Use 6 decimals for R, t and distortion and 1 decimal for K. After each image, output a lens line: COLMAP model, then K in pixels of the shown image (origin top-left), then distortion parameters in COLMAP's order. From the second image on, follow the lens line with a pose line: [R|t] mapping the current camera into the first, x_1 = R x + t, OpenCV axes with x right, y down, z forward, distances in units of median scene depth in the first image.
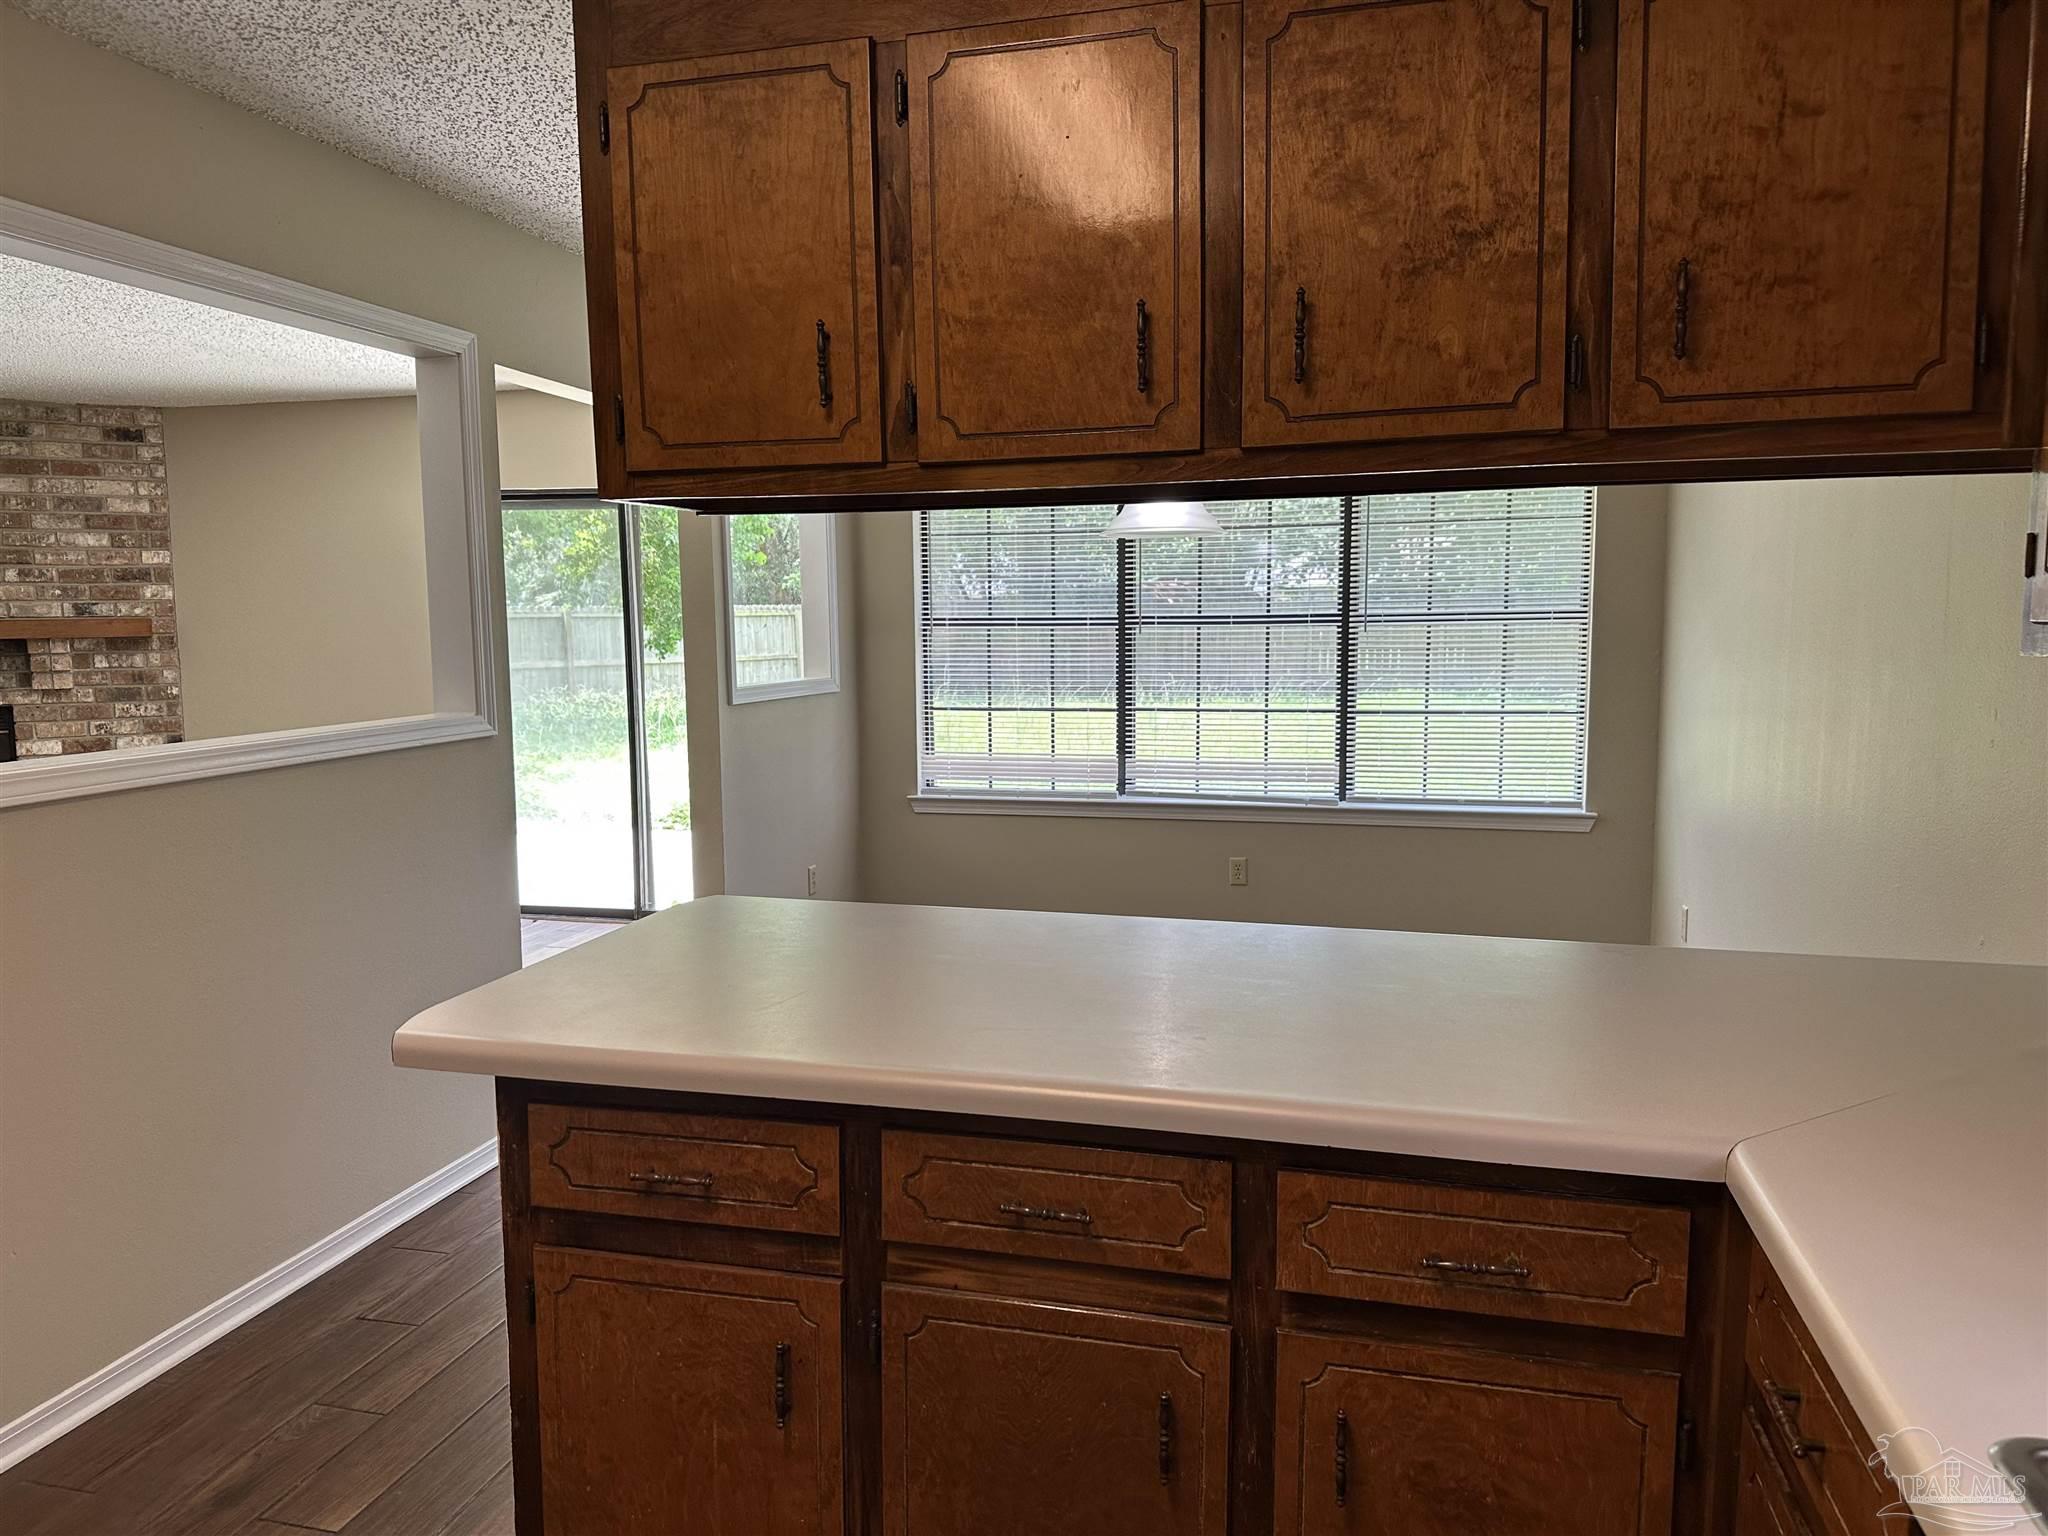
lens RADIAL K [[1470.2, 0, 1091.8], [0, 1470.2, 776.5], [0, 0, 1]] dist [0.064800, -0.072563]
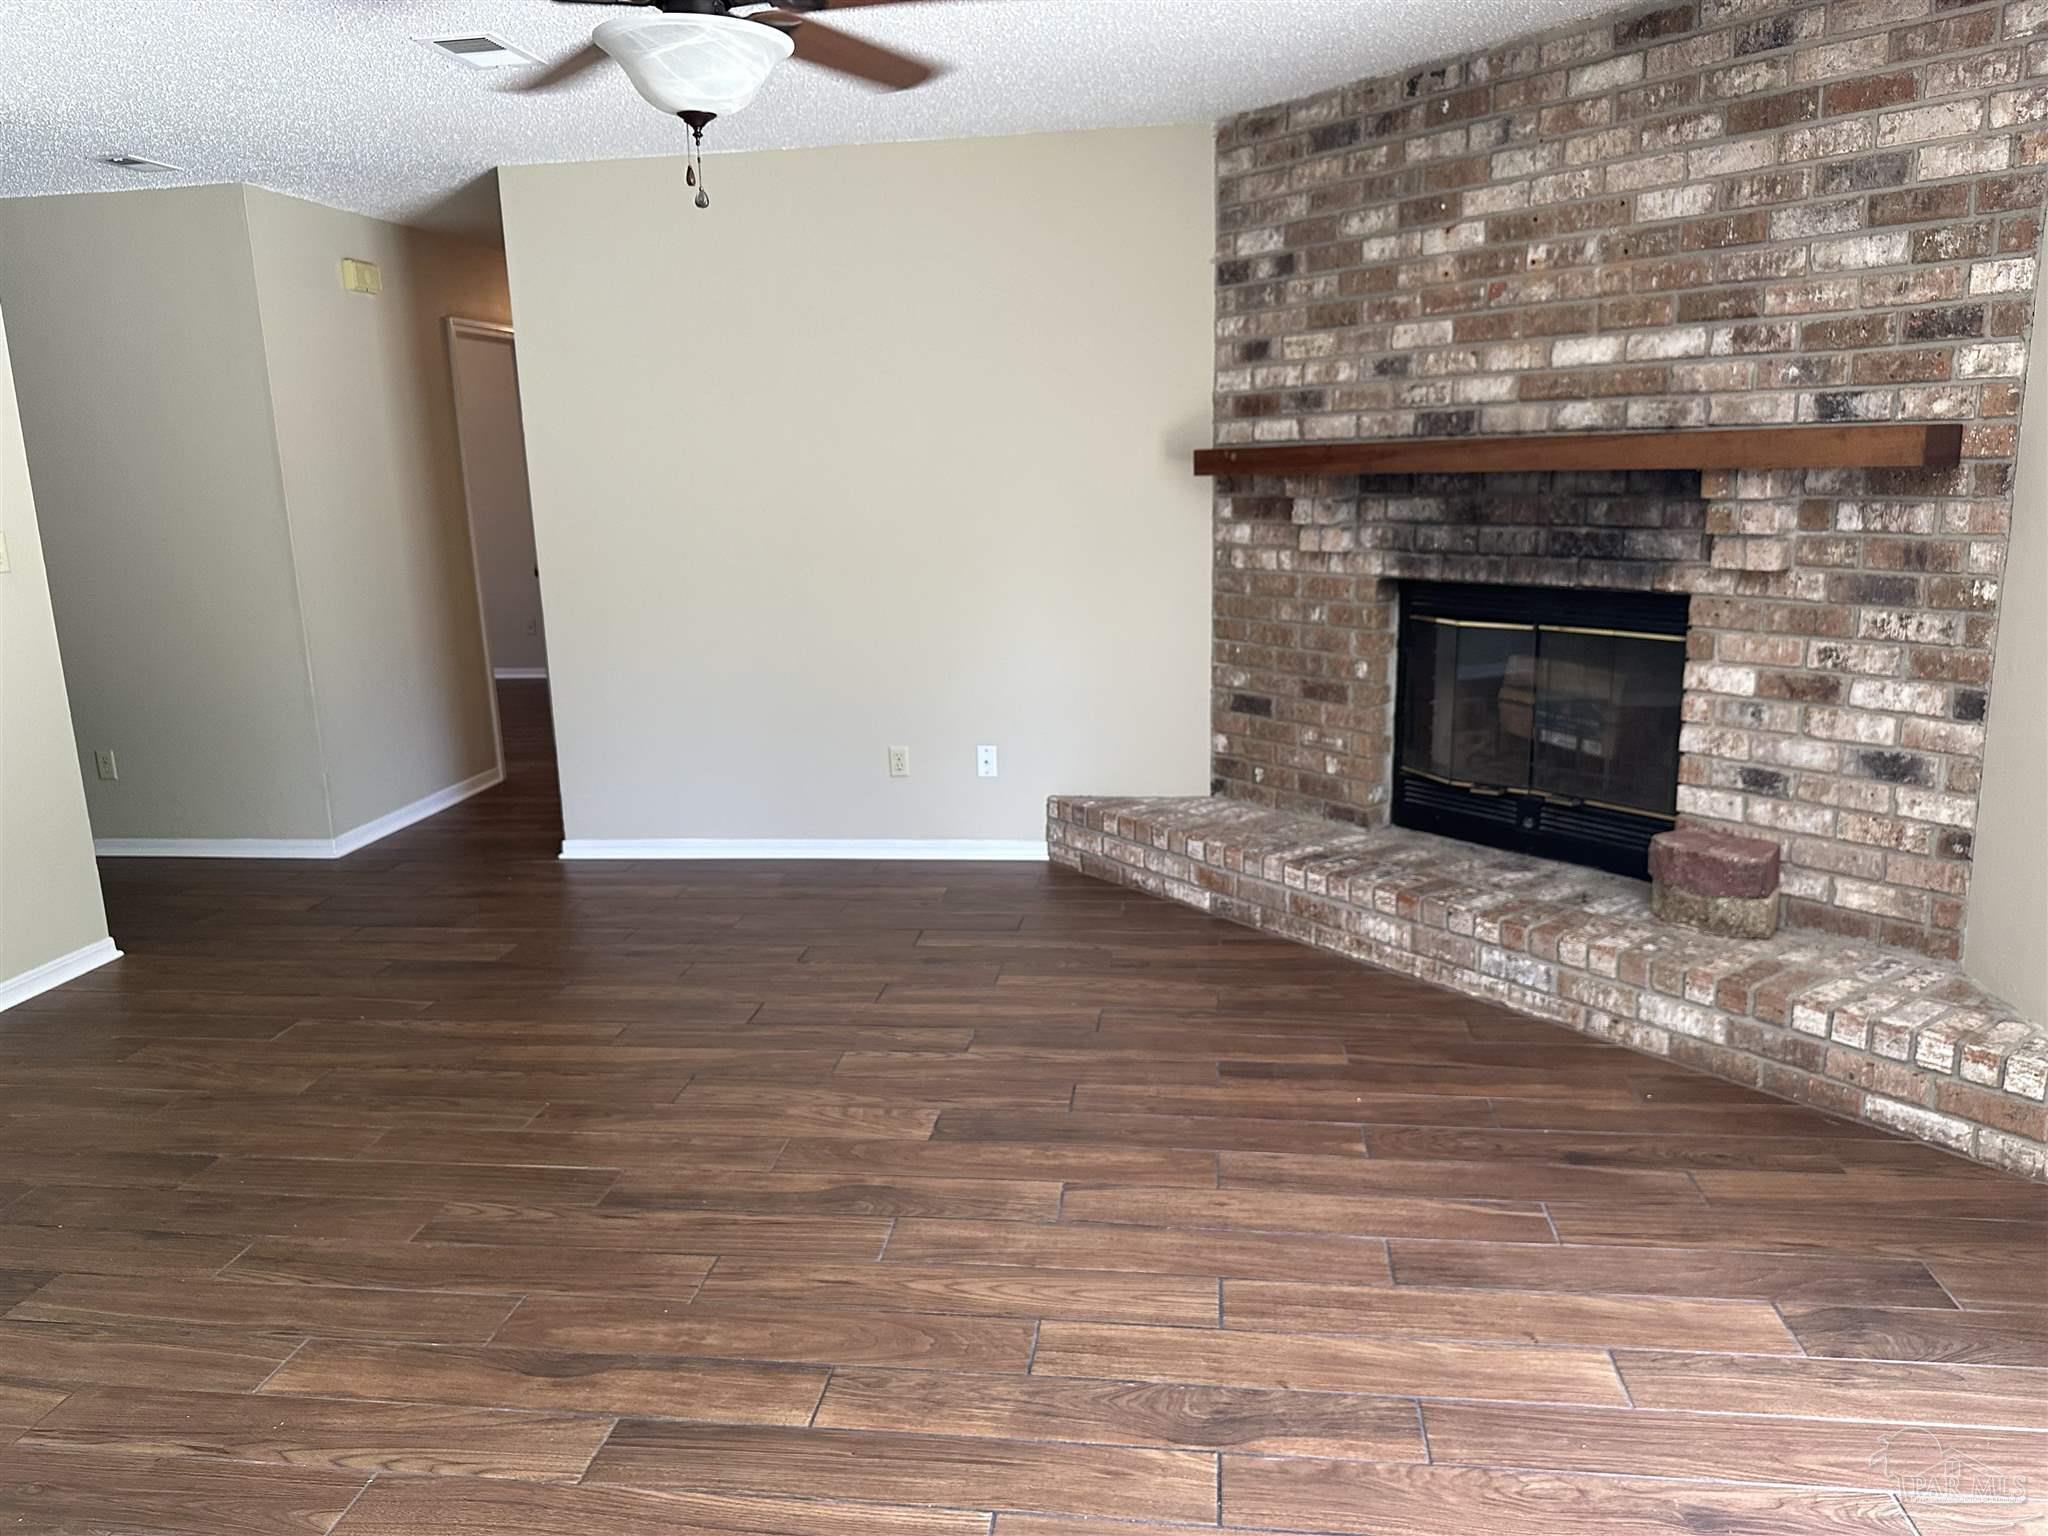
lens RADIAL K [[1470.2, 0, 966.5], [0, 1470.2, 749.3], [0, 0, 1]] dist [0.064800, -0.072563]
pose [[0.103800, 0.209274, -0.972332, -0.219310], [-0.070637, 0.976696, 0.202672, -0.081707], [0.992087, 0.047645, 0.116163, 0.673281]]
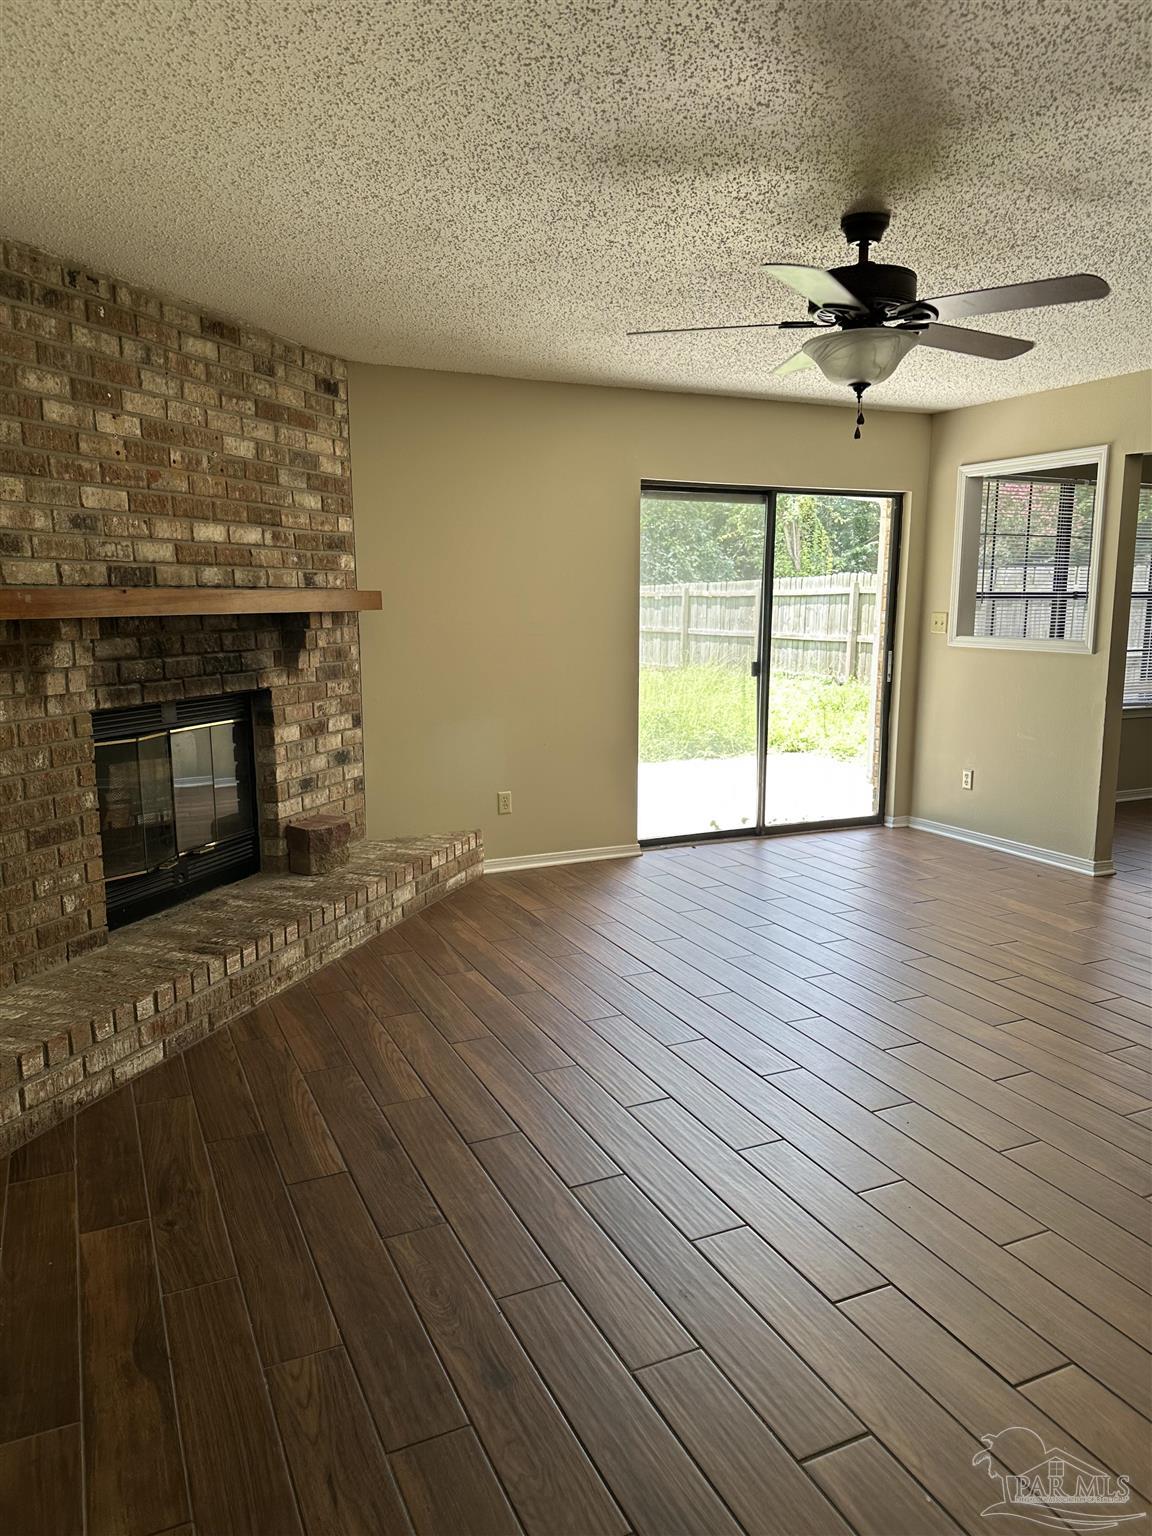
lens RADIAL K [[1102.7, 0, 573.6], [0, 1102.7, 771.7], [0, 0, 1]] dist [0.064800, -0.072563]
pose [[0.764455, -0.093734, 0.637826, -0.991331], [0.061400, 0.995462, 0.072701, -0.034463], [-0.641746, -0.016414, 0.766742, 0.375968]]
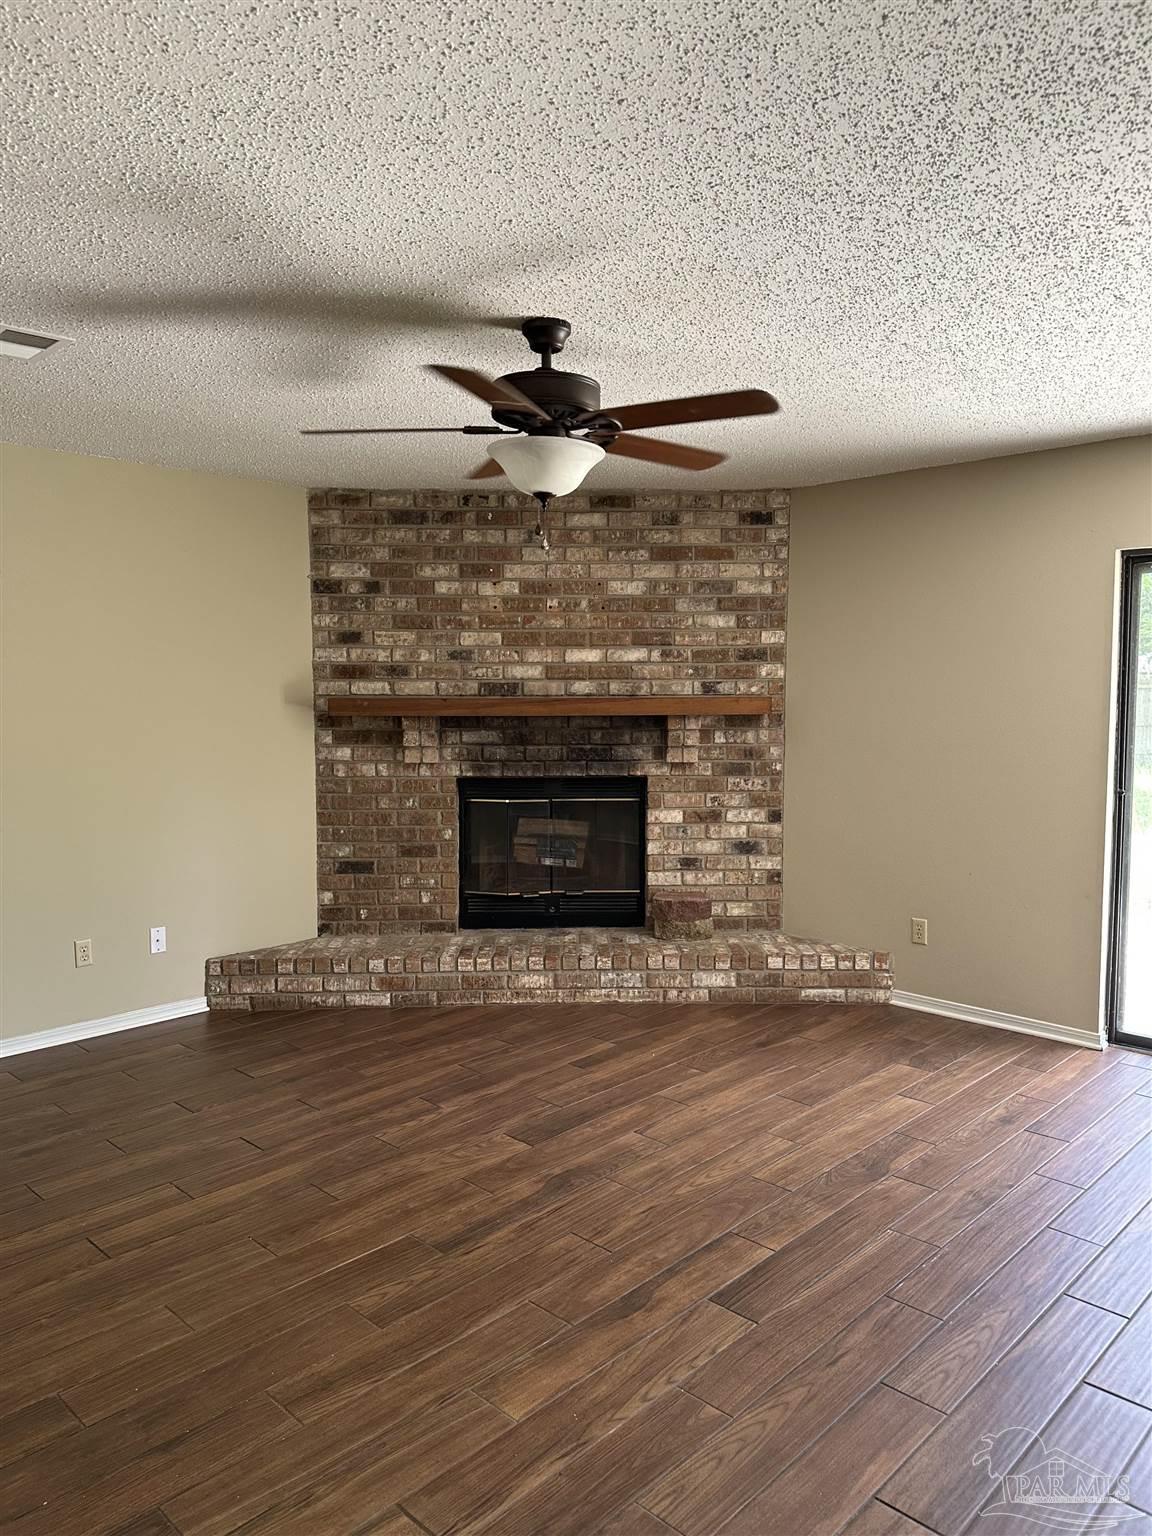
lens RADIAL K [[1102.7, 0, 583.0], [0, 1102.7, 765.2], [0, 0, 1]] dist [0.064800, -0.072563]
pose [[0.870740, 0.049946, -0.489200, -0.369814], [-0.060028, 0.998184, -0.004935, -0.048198], [0.488065, 0.033663, 0.872158, 0.279598]]
